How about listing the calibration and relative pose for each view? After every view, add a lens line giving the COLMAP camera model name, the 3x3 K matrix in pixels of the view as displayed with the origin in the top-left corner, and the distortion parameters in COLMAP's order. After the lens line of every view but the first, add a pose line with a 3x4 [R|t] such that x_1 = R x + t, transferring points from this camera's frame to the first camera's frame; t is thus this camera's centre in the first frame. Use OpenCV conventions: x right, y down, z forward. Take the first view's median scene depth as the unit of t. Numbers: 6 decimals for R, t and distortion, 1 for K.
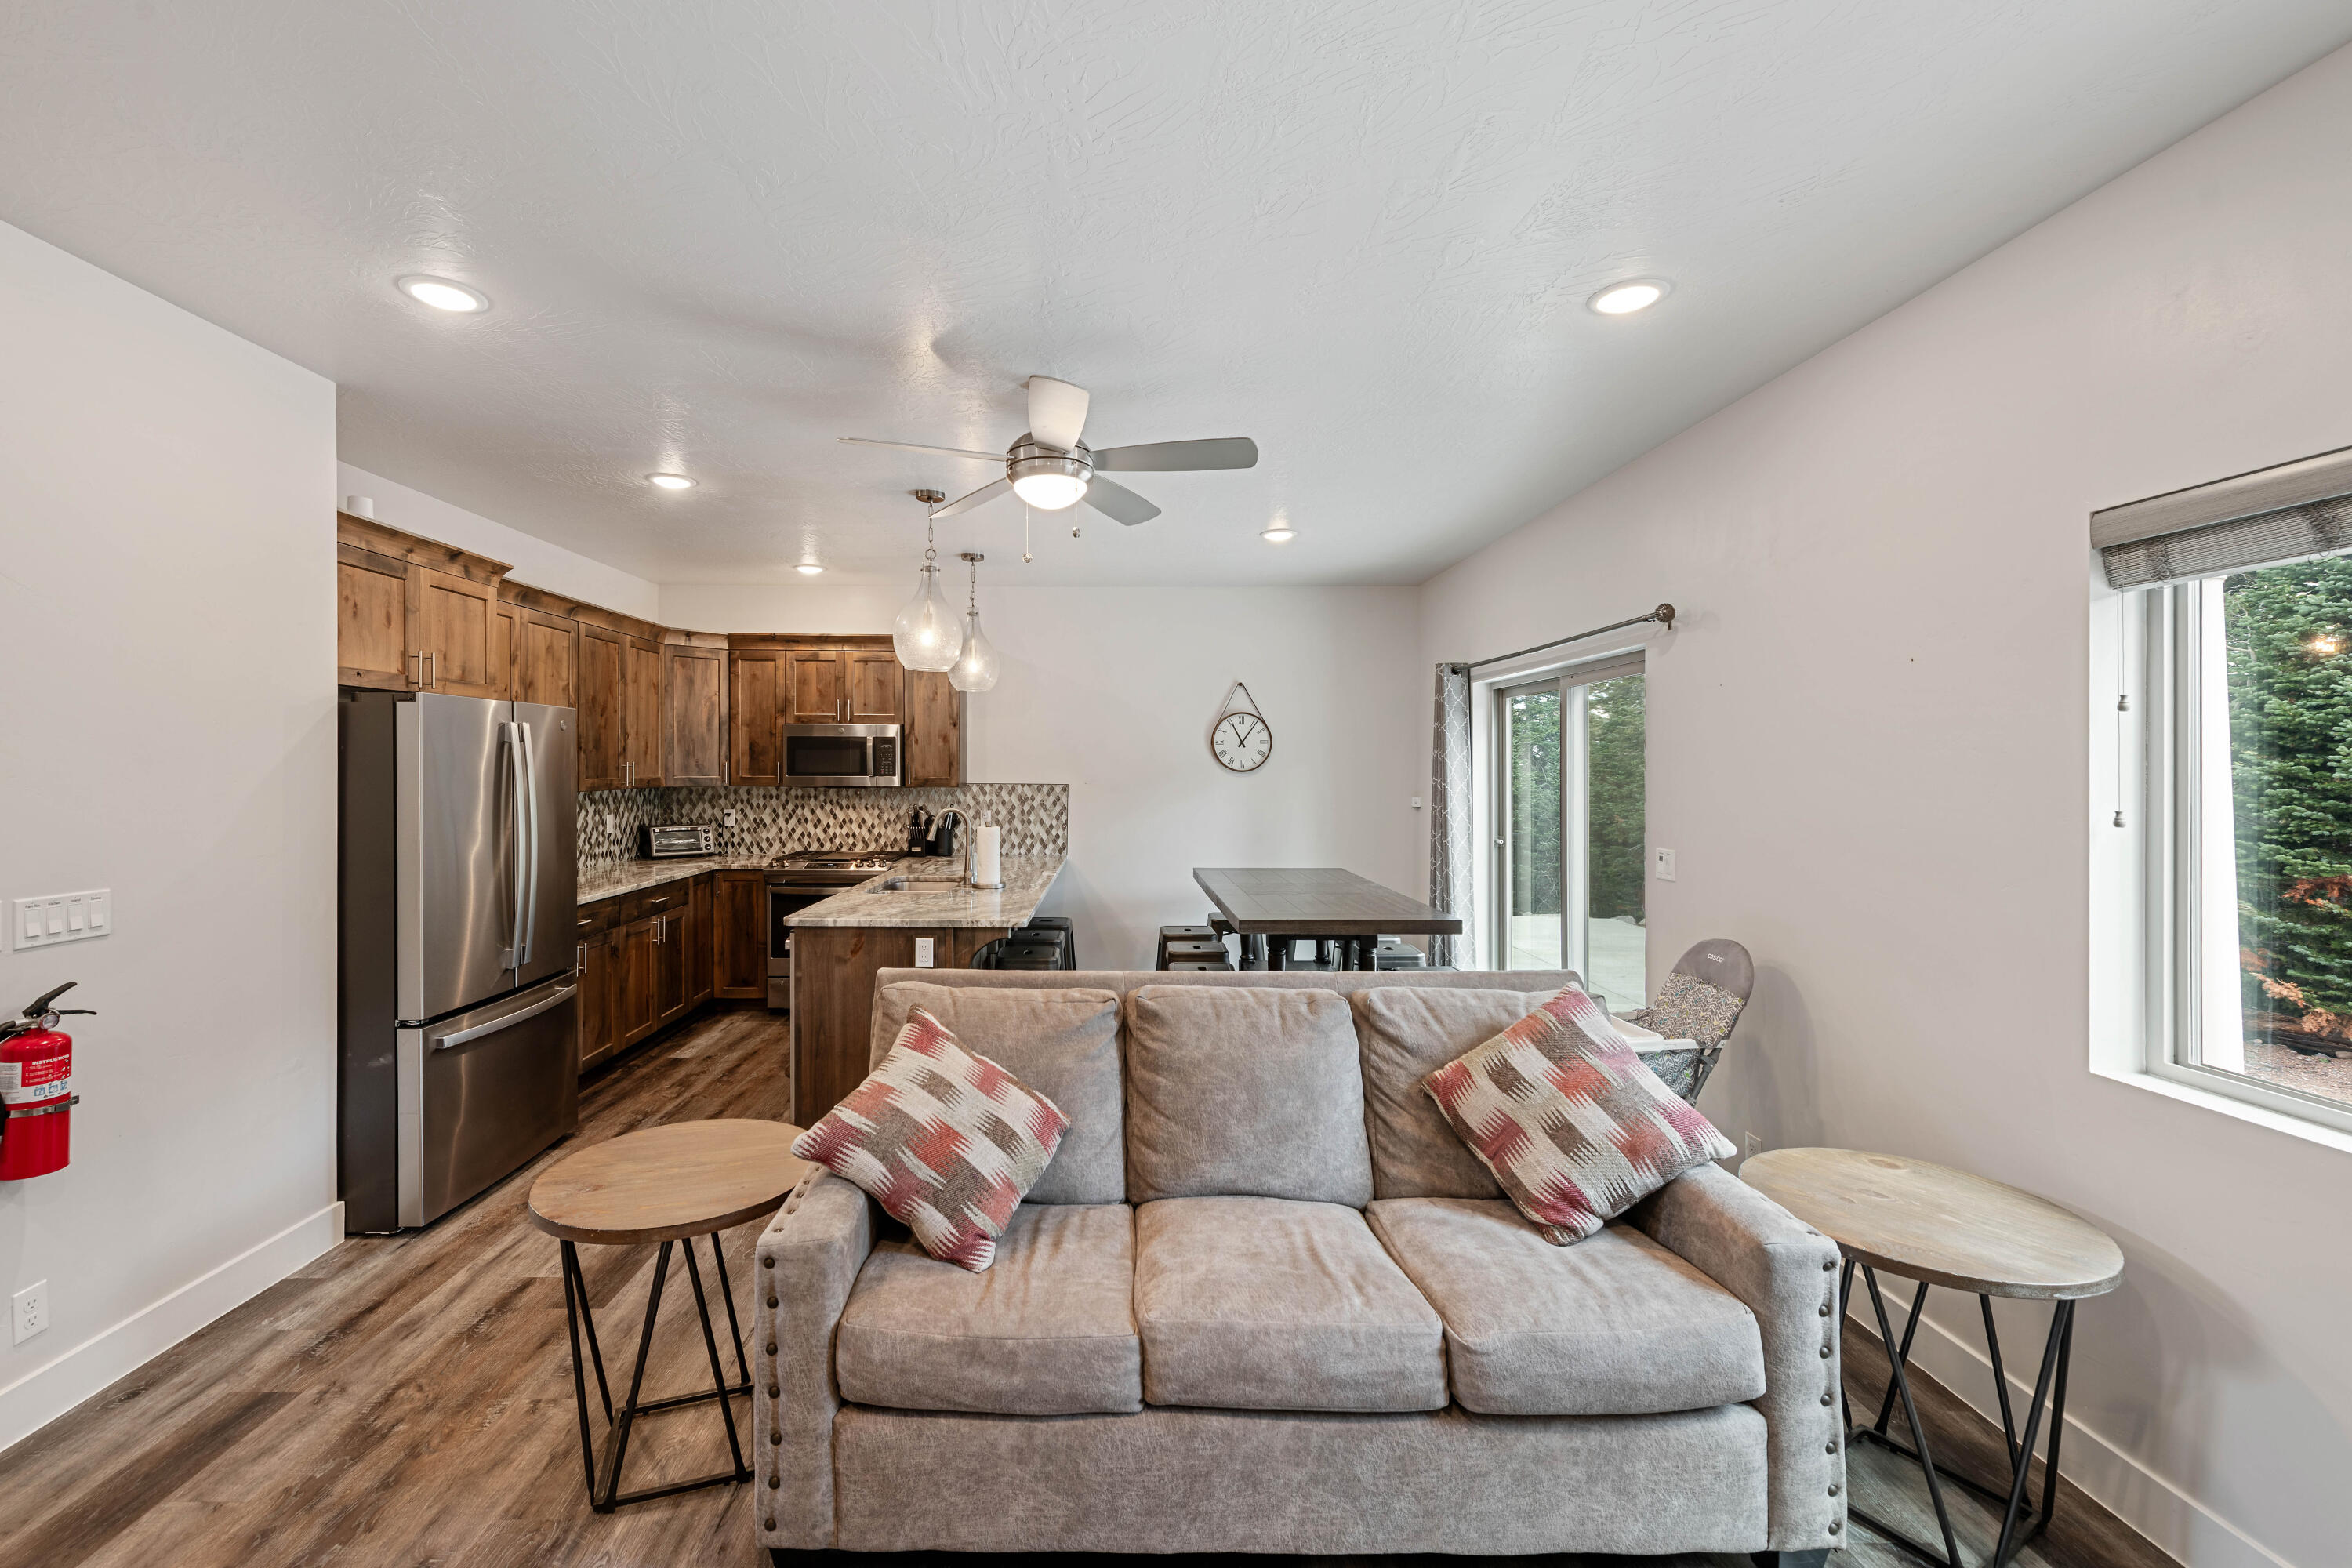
lens RADIAL K [[964.1, 0, 1115.1], [0, 964.1, 780.9], [0, 0, 1]] dist [0.011845, -0.004004]
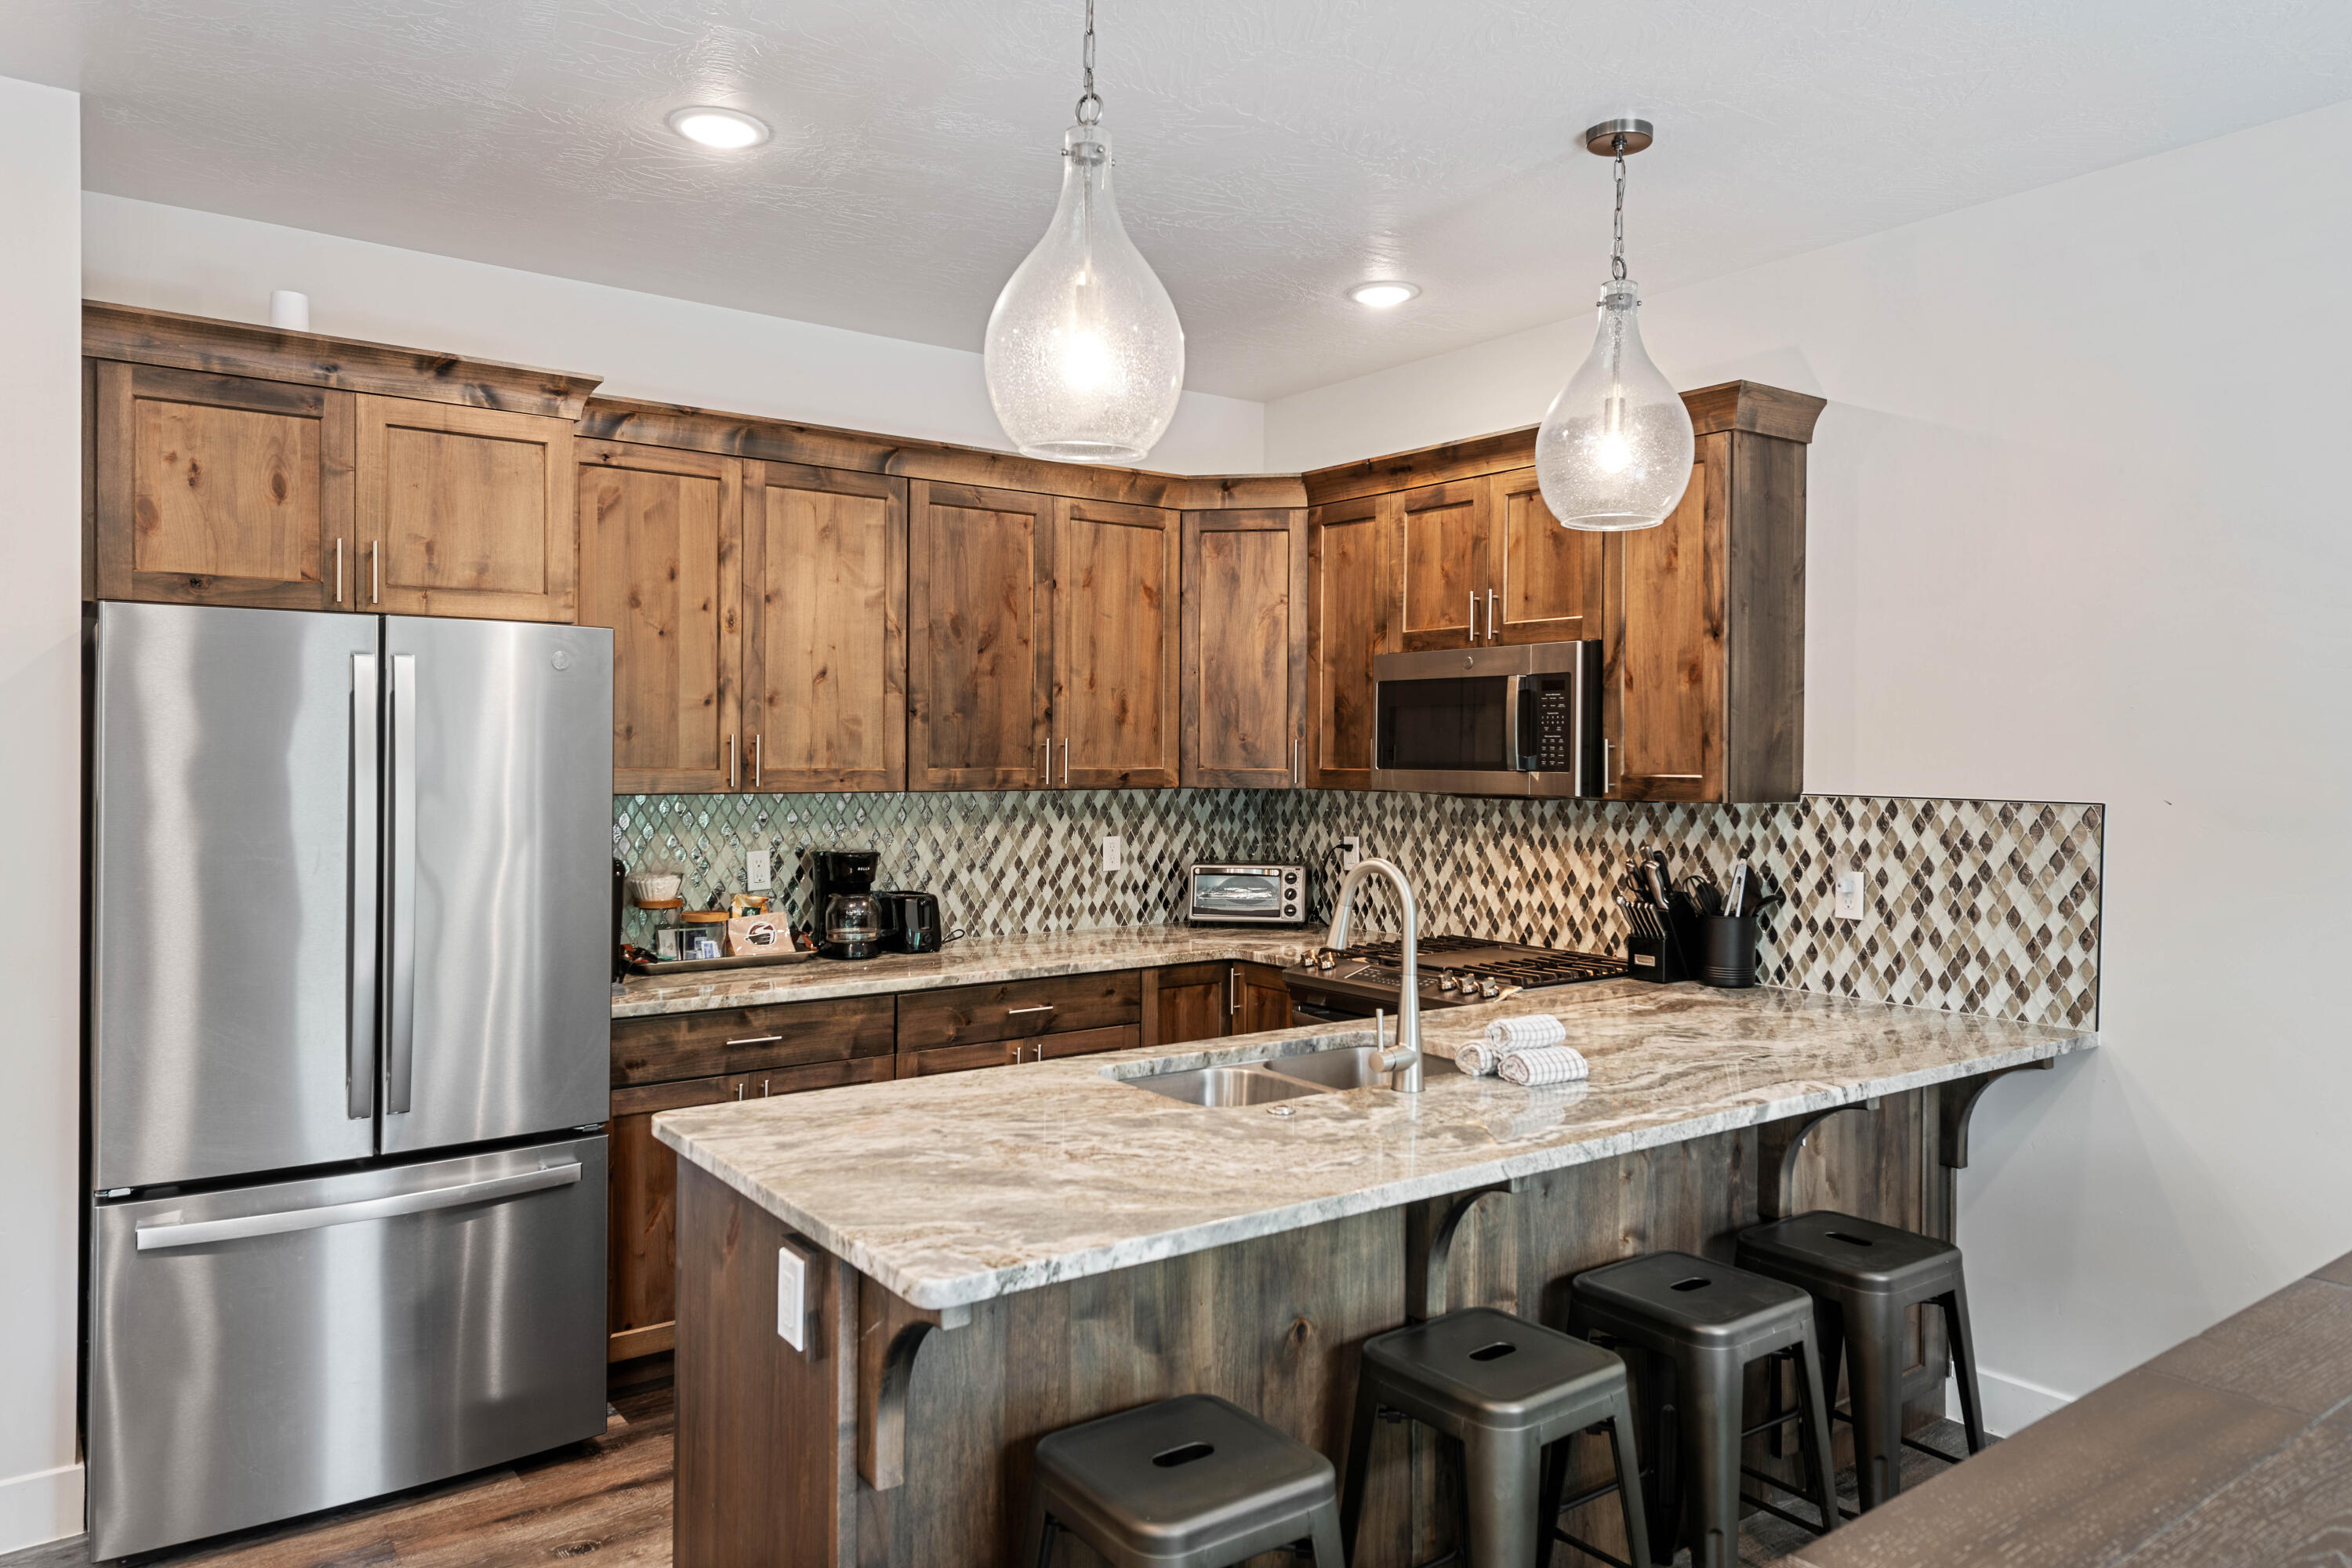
lens RADIAL K [[1539.6, 0, 1168.7], [0, 1539.6, 773.7], [0, 0, 1]] dist [0.014299, -0.011773]
pose [[0.594200, 0.010792, -0.804245, 0.200802], [-0.016318, 0.999866, 0.001361, -0.002180], [0.804152, 0.012315, 0.594296, 0.540100]]
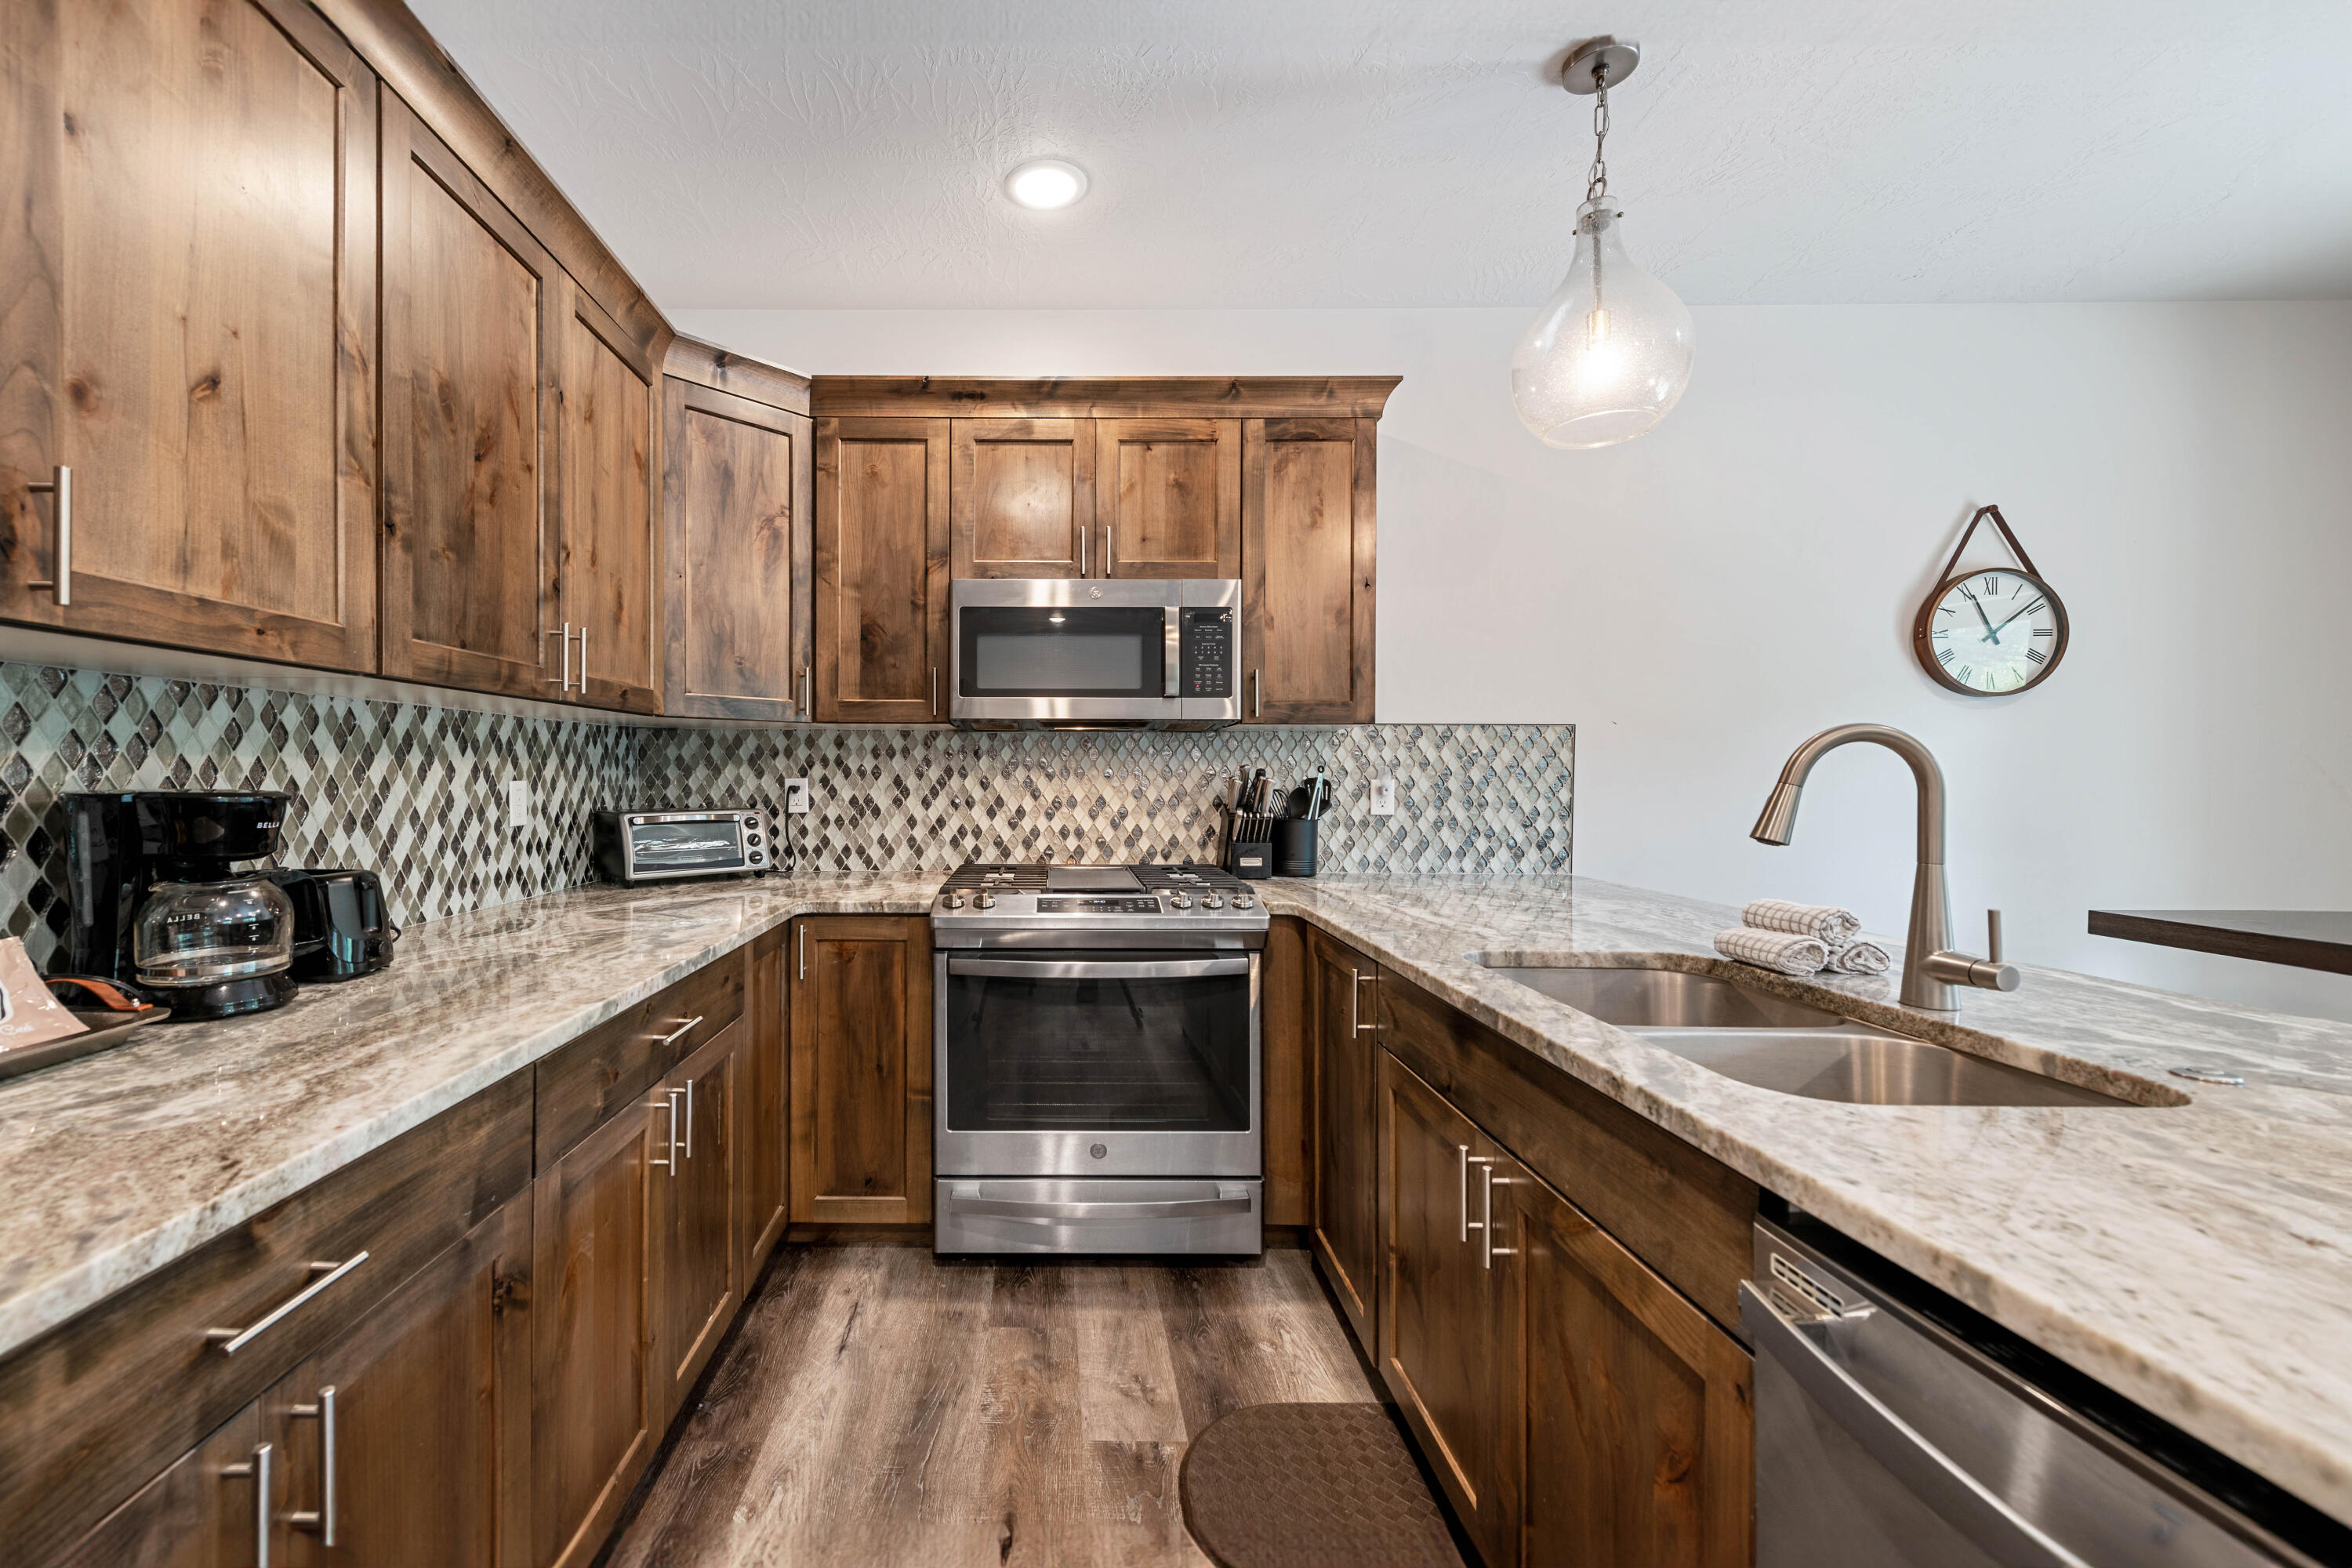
lens RADIAL K [[897.8, 0, 1189.9], [0, 897.8, 789.1], [0, 0, 1]] dist [-0.000456, 0.001478]
pose [[0.990971, 0.003639, 0.134030, -0.314171], [-0.003960, 0.999990, 0.002131, 0.038780], [-0.134021, -0.002643, 0.990975, 0.627932]]
